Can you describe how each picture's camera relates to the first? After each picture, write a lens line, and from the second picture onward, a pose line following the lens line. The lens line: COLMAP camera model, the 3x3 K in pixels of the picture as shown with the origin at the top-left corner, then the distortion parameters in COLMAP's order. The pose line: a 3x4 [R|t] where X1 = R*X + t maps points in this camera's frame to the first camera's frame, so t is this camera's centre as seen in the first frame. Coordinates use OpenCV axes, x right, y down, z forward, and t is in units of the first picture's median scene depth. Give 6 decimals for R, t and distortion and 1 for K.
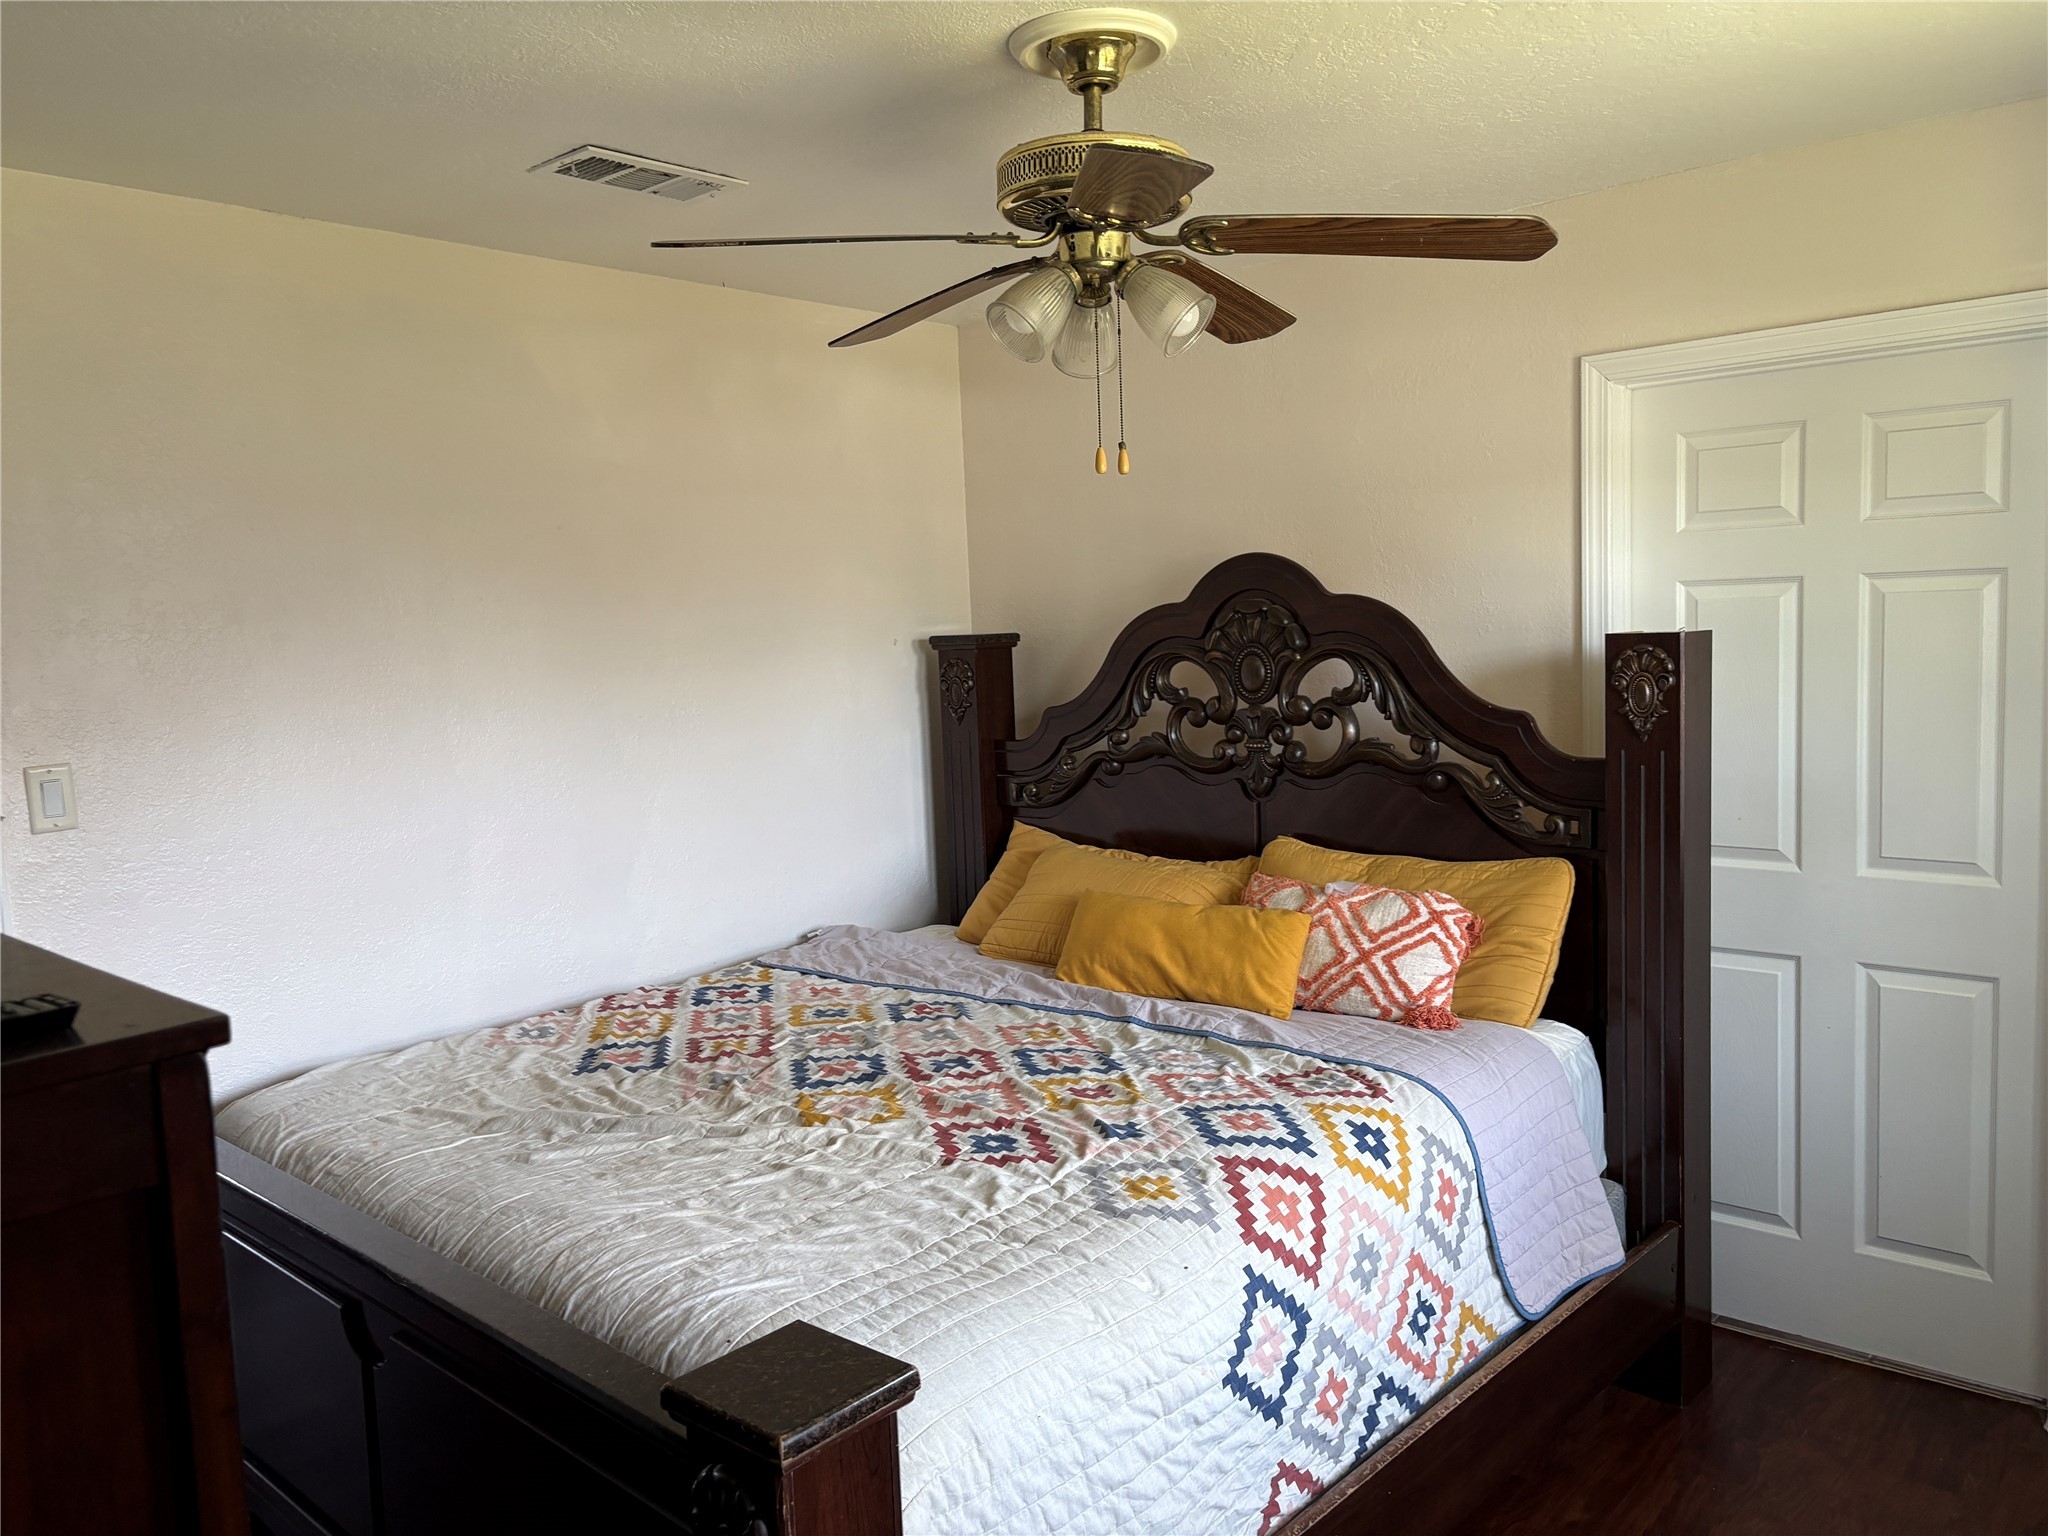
lens RADIAL K [[1582.8, 0, 1040.0], [0, 1582.8, 765.8], [0, 0, 1]] dist [0.047216, -0.051493]
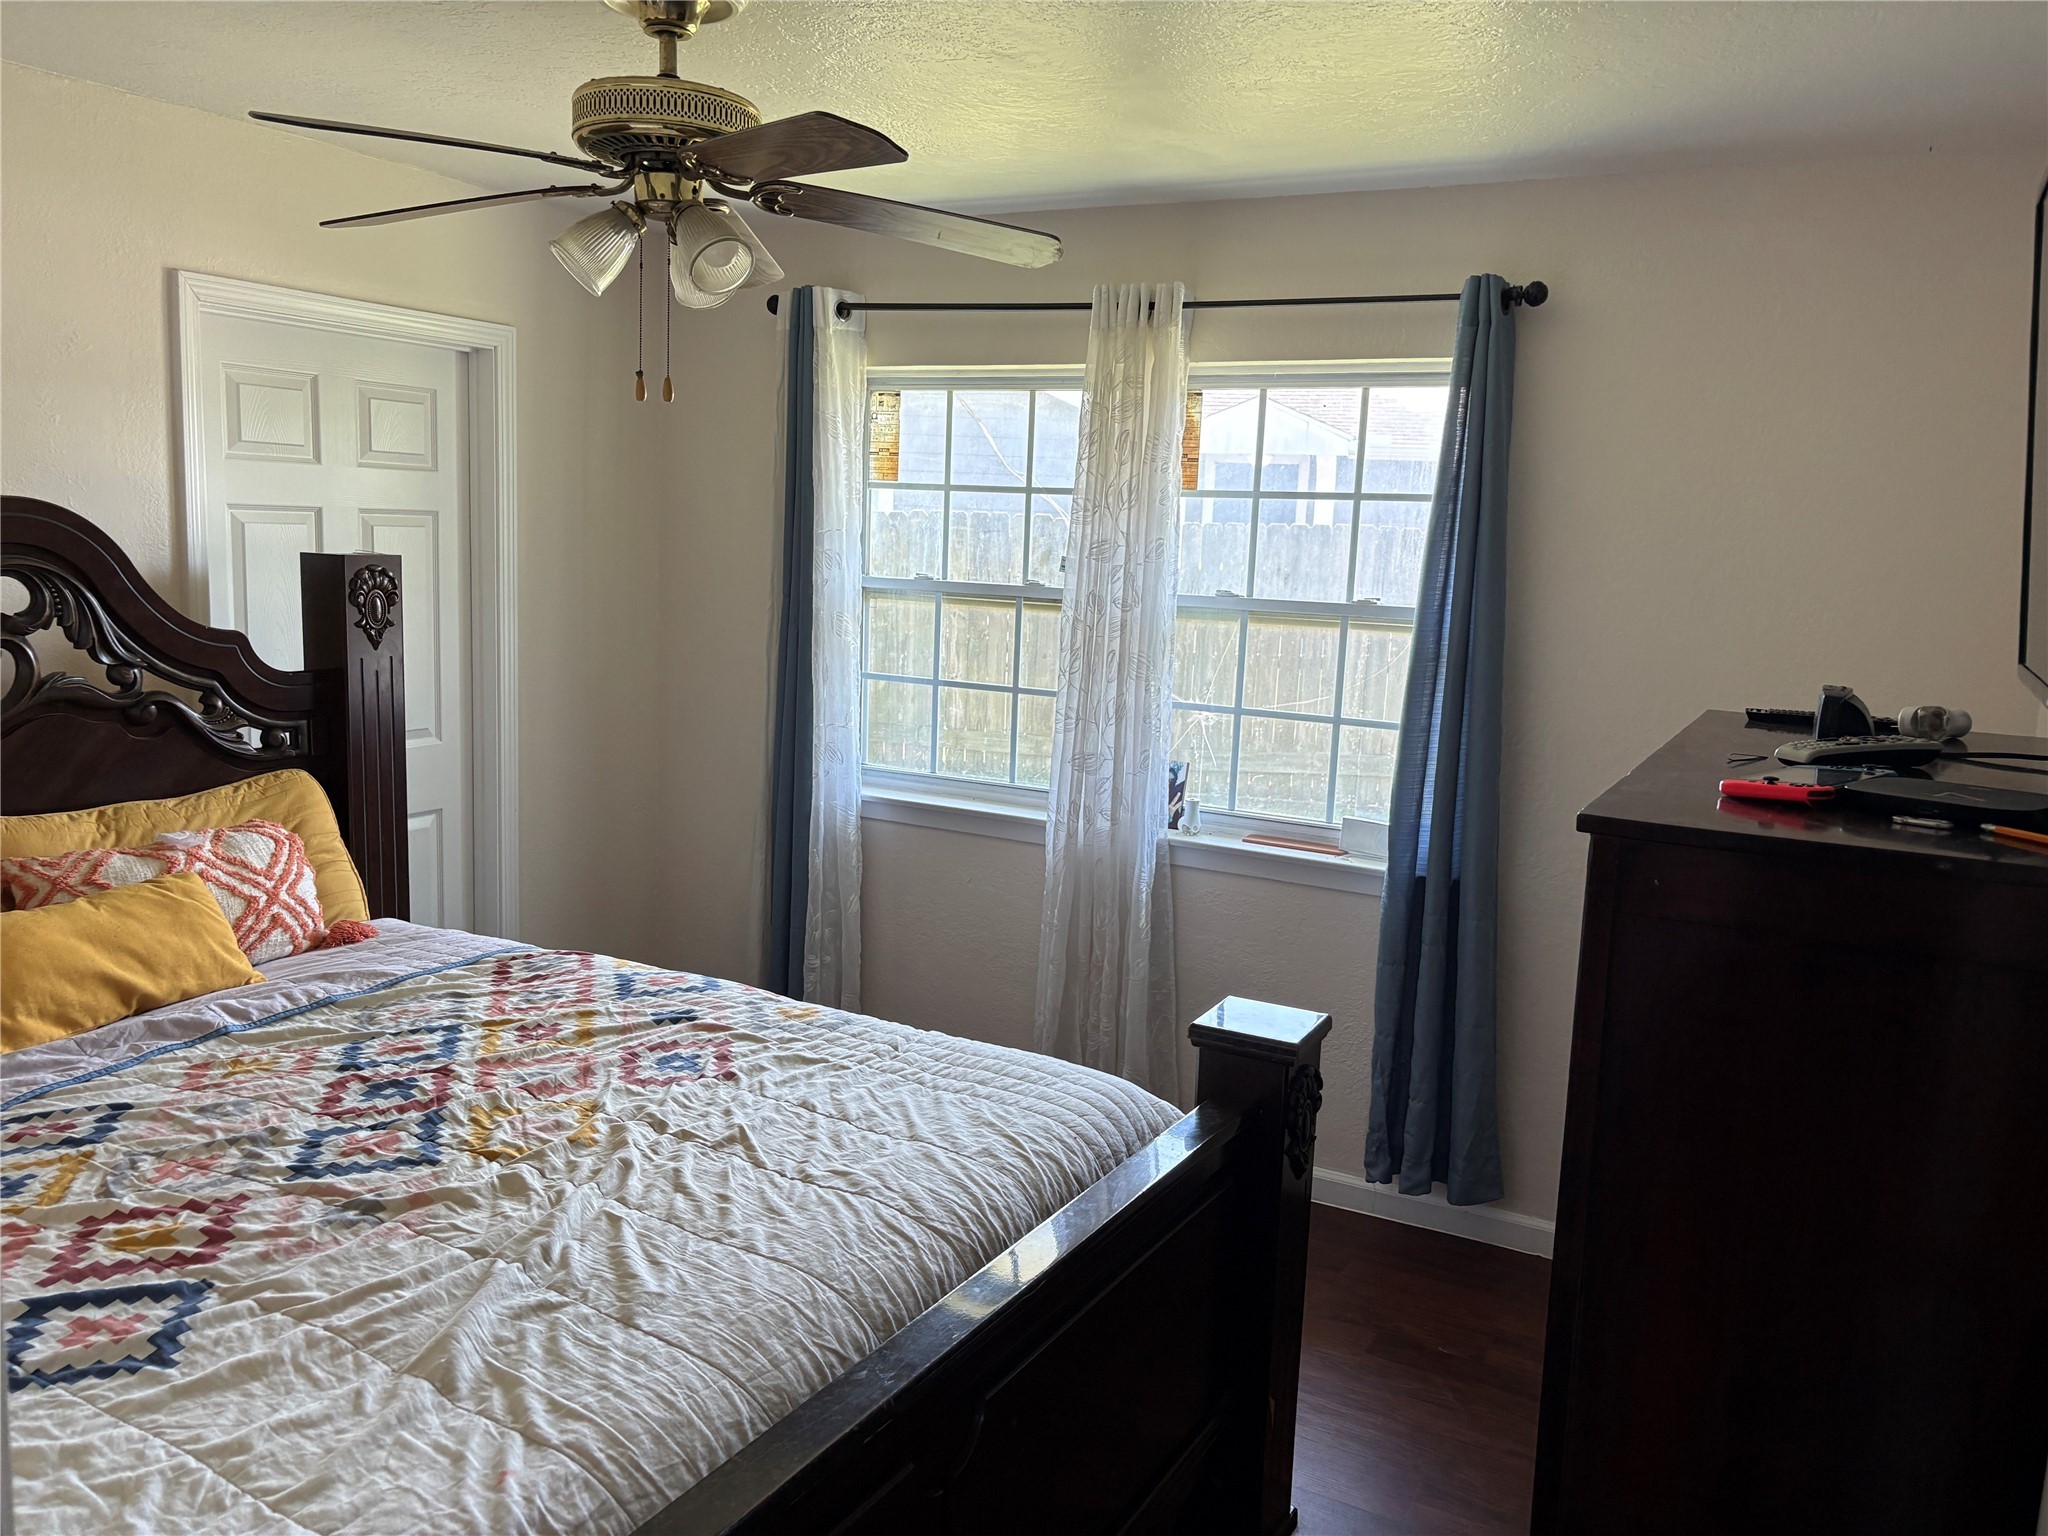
lens RADIAL K [[1582.8, 0, 1039.0], [0, 1582.8, 768.7], [0, 0, 1]] dist [0.047216, -0.051493]
pose [[-0.255941, -0.117608, 0.959512, -0.775245], [0.061993, 0.988532, 0.137701, -0.054267], [-0.964703, 0.094726, -0.245715, 0.753134]]
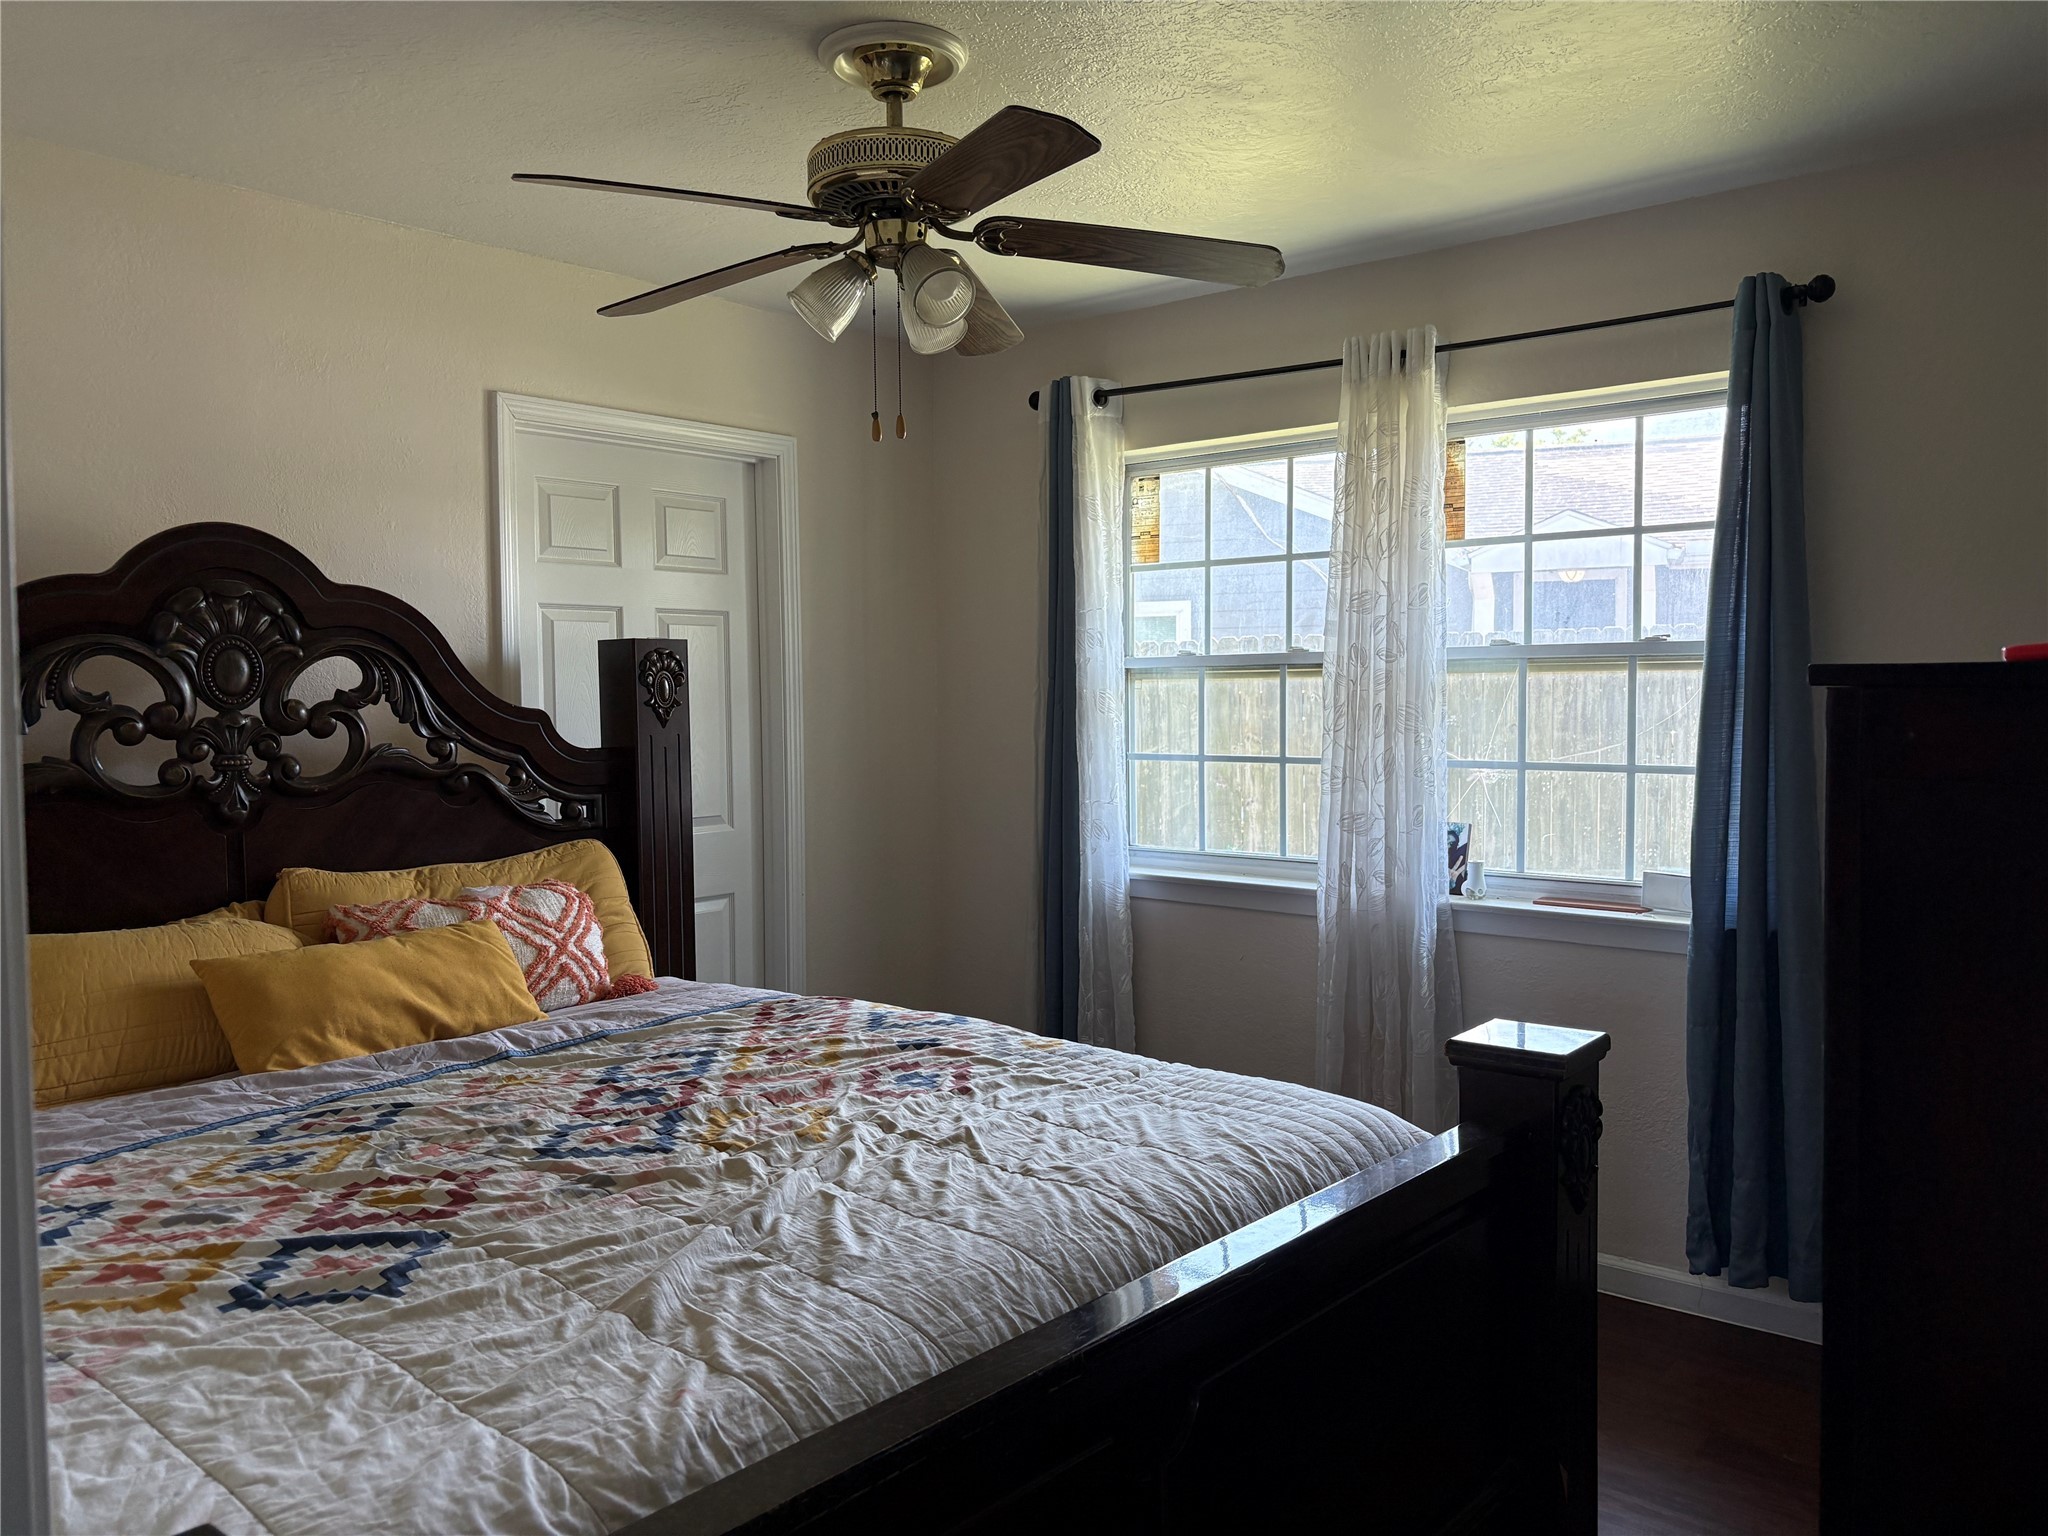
lens RADIAL K [[1582.8, 0, 1023.7], [0, 1582.8, 767.8], [0, 0, 1]] dist [0.047216, -0.051493]
pose [[-0.052162, -0.010941, 0.998579, -0.772102], [0.108143, 0.993998, 0.016540, 0.022273], [-0.992766, 0.108852, -0.050666, 0.717949]]
